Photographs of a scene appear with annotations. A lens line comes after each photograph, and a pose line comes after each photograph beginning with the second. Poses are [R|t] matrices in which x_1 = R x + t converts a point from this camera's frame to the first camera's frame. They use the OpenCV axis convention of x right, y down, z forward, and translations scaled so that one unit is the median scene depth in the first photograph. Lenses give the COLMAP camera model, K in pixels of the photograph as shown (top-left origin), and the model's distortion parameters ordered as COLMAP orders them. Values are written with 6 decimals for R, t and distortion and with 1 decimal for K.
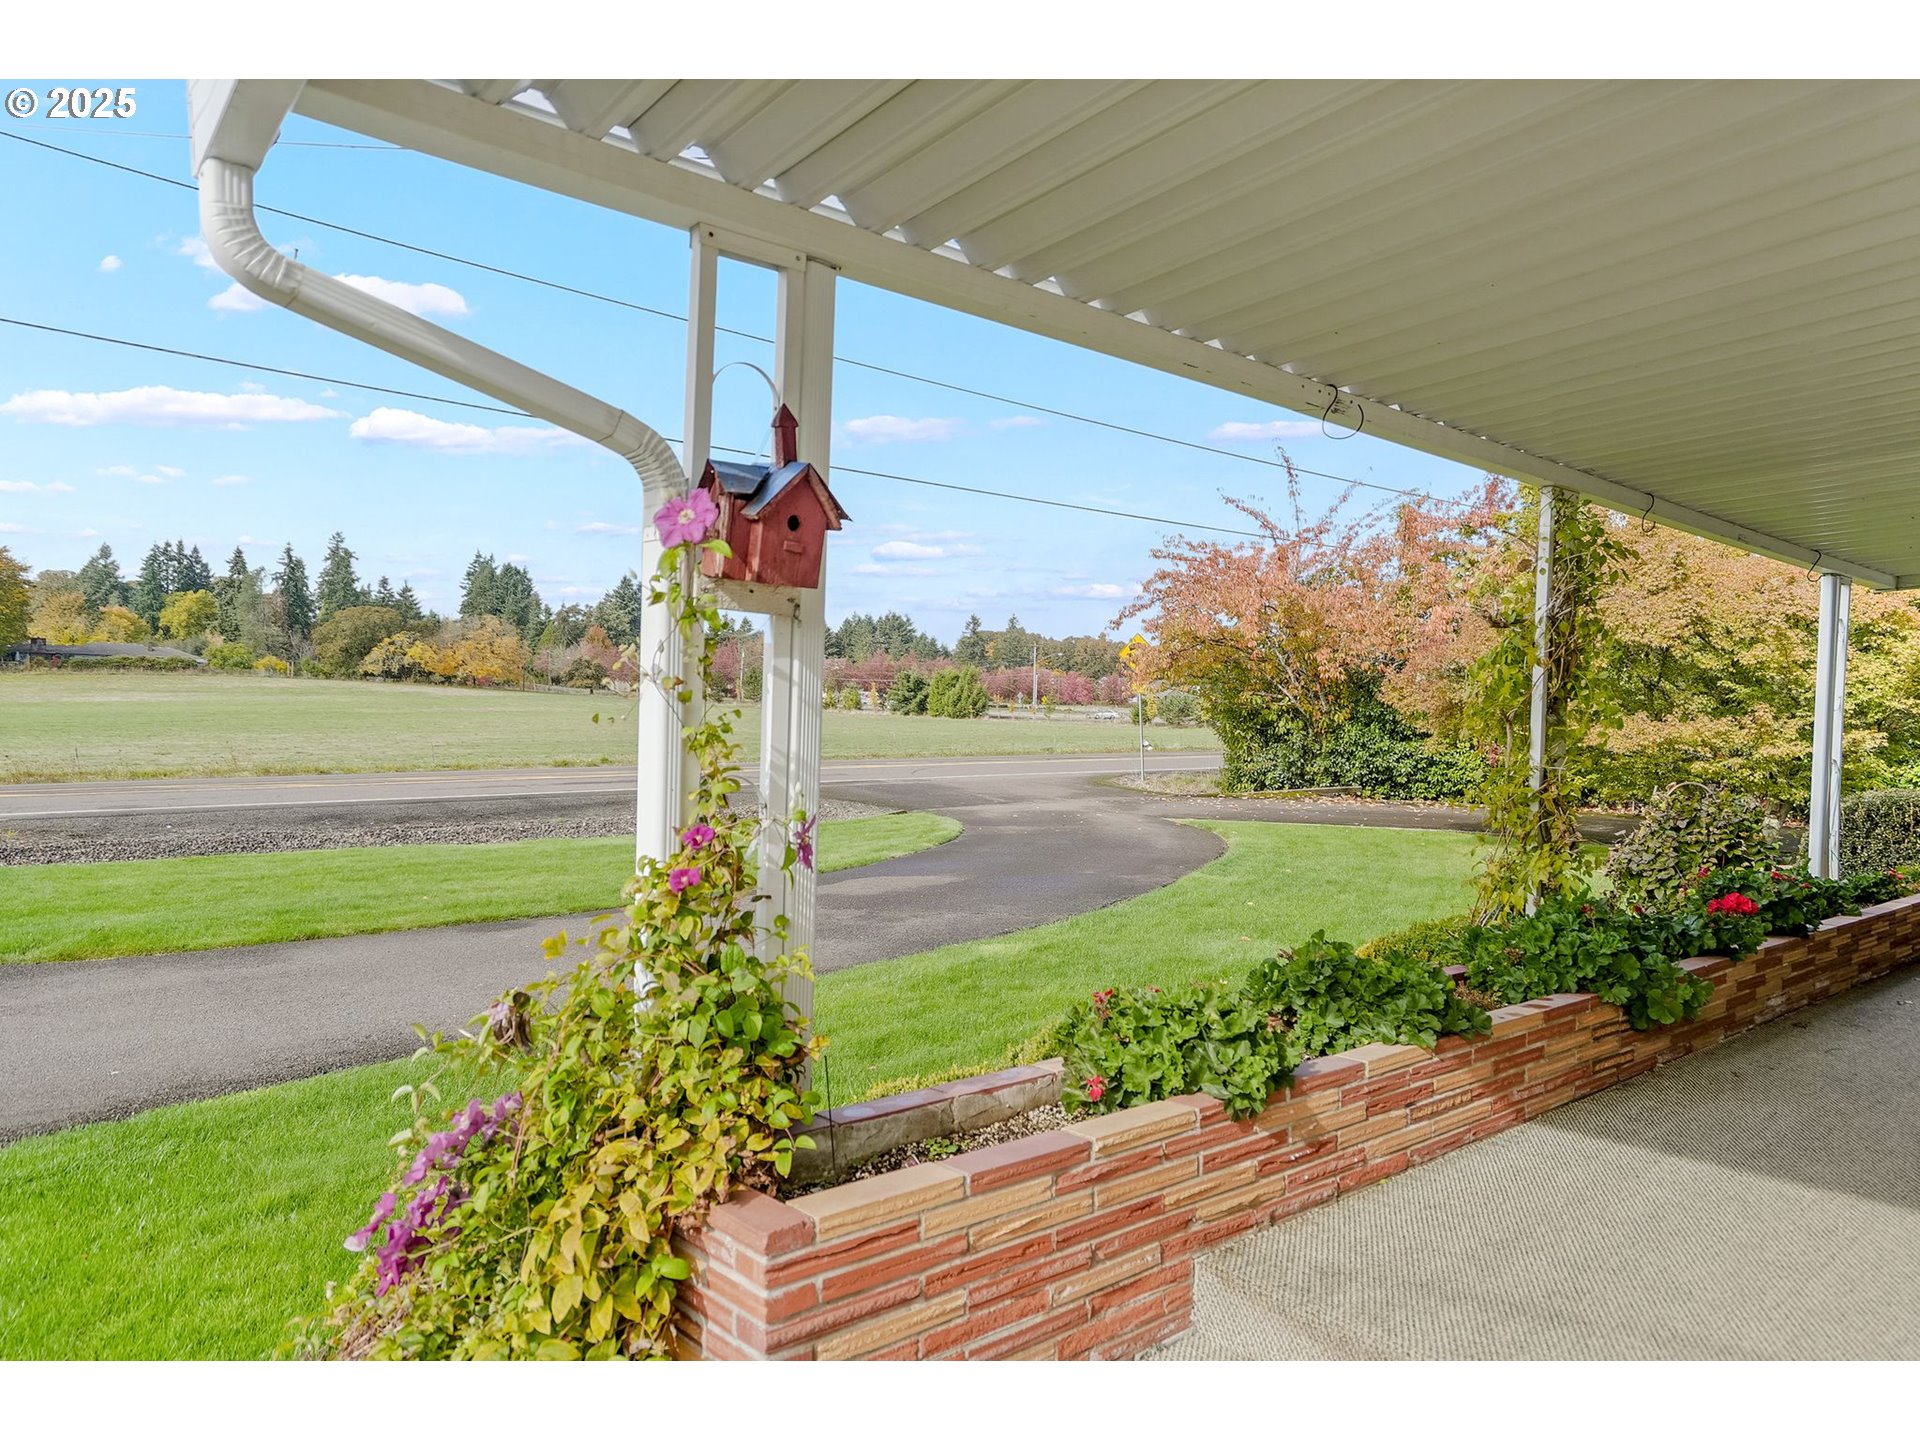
lens RADIAL K [[1213.9, 0, 960.0], [0, 1213.9, 720.0], [0, 0, 1]] dist [-0.005061, 0.035242]
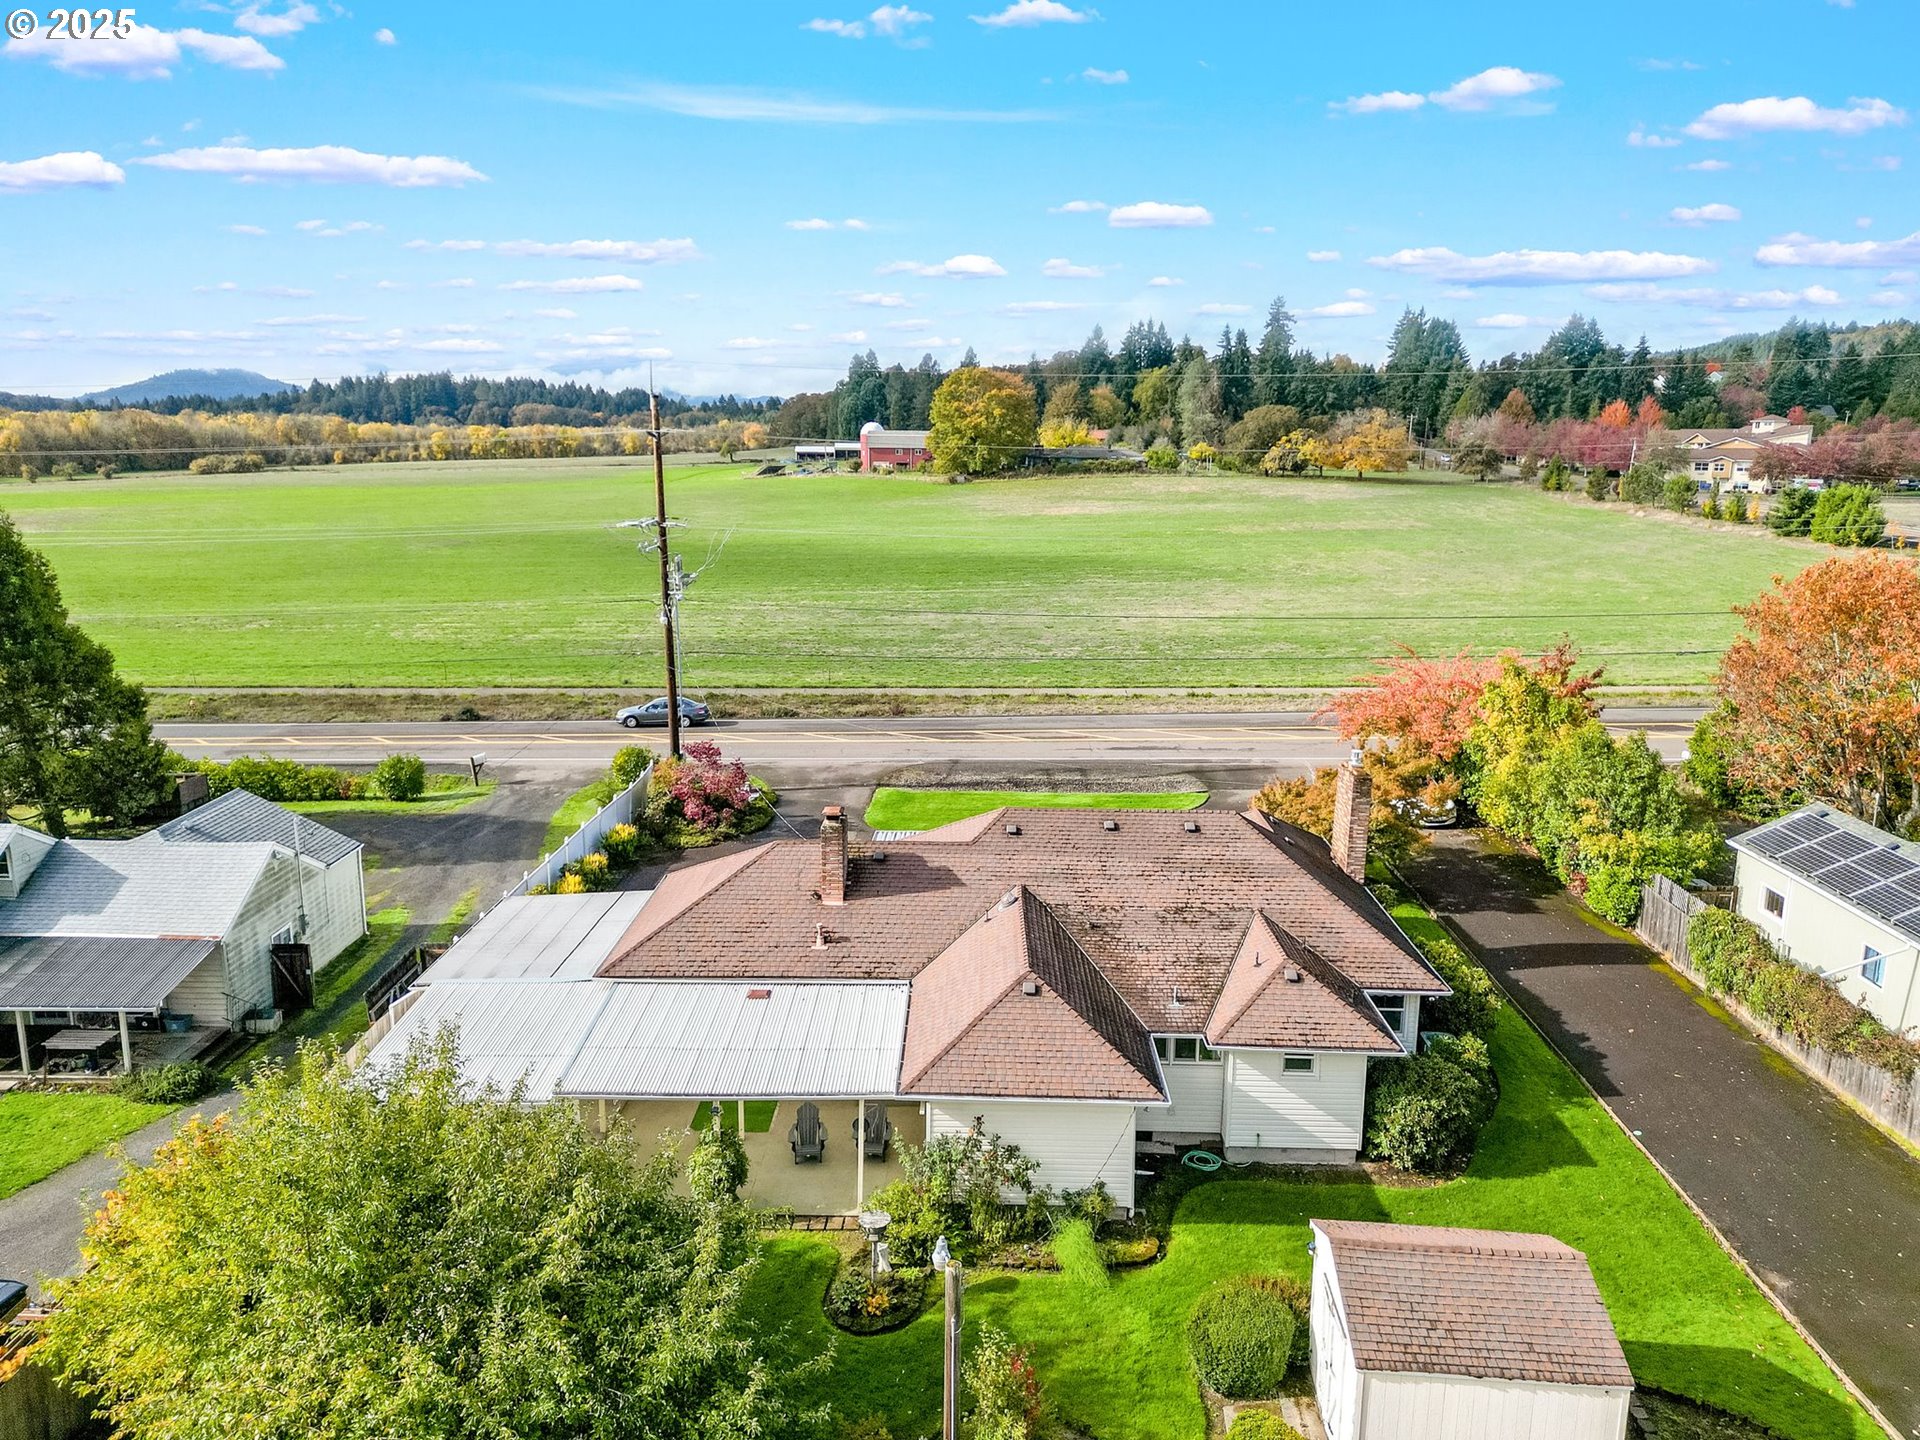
lens RADIAL K [[1330.8, 0, 963.6], [0, 1330.8, 715.5], [0, 0, 1]] dist [0.096082, -0.087382]
pose [[0.750657, 0.121246, -0.649472, 0.087003], [0.010841, 0.980625, 0.195596, -0.039502], [0.660603, -0.153867, 0.734798, -0.084684]]
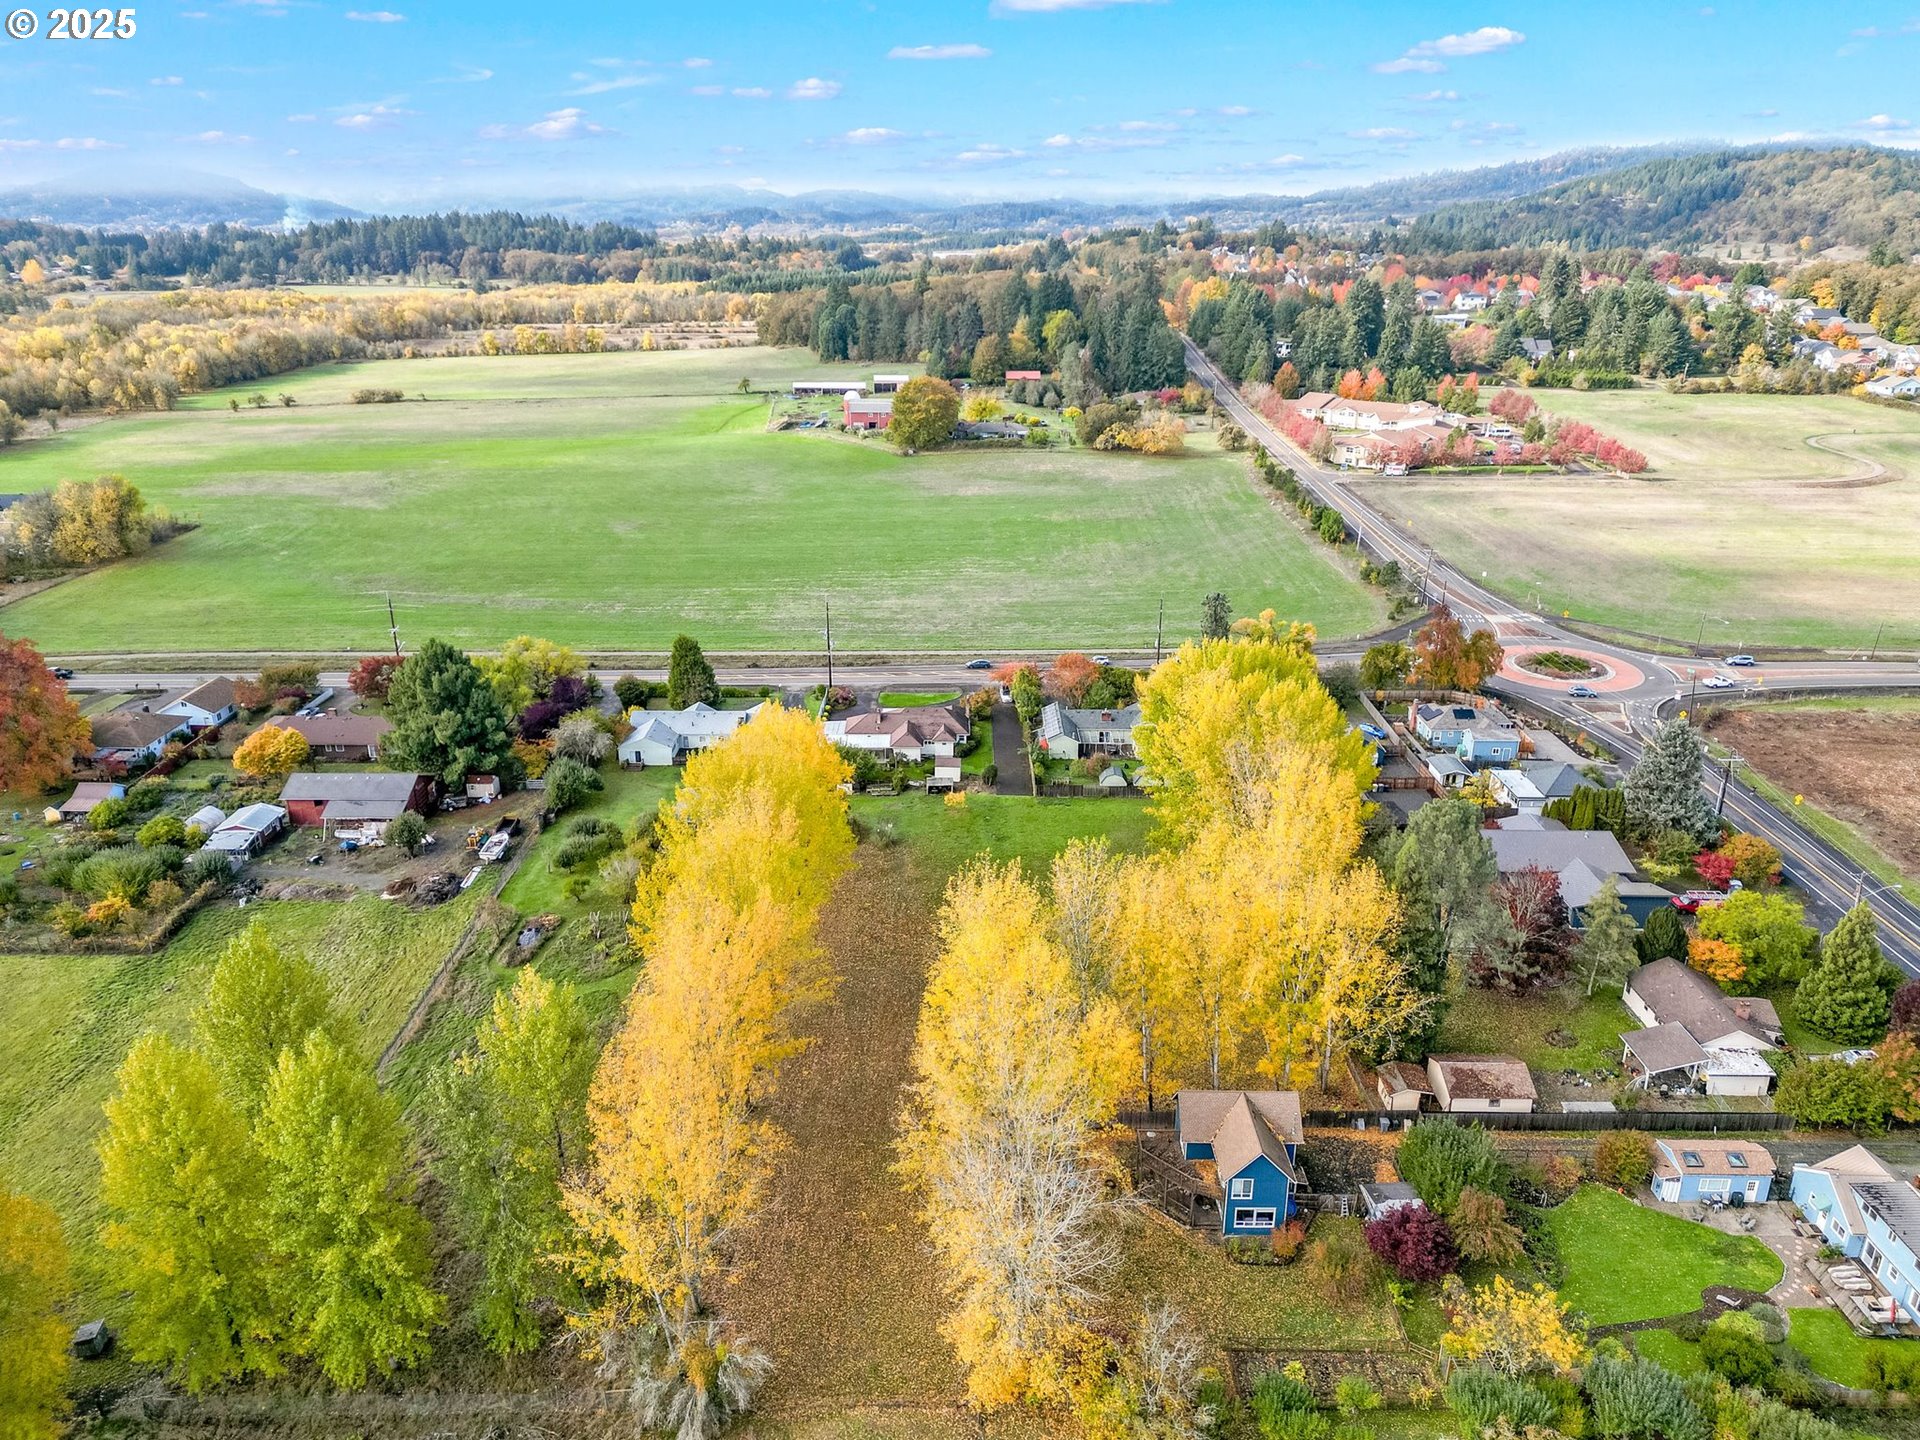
lens RADIAL K [[1330.8, 0, 963.6], [0, 1330.8, 715.5], [0, 0, 1]] dist [0.096082, -0.087382]
pose [[0.768185, 0.208479, -0.605333, 0.426778], [0.011335, 0.940920, 0.338440, -0.221596], [0.640128, -0.266846, 0.720437, -0.445578]]
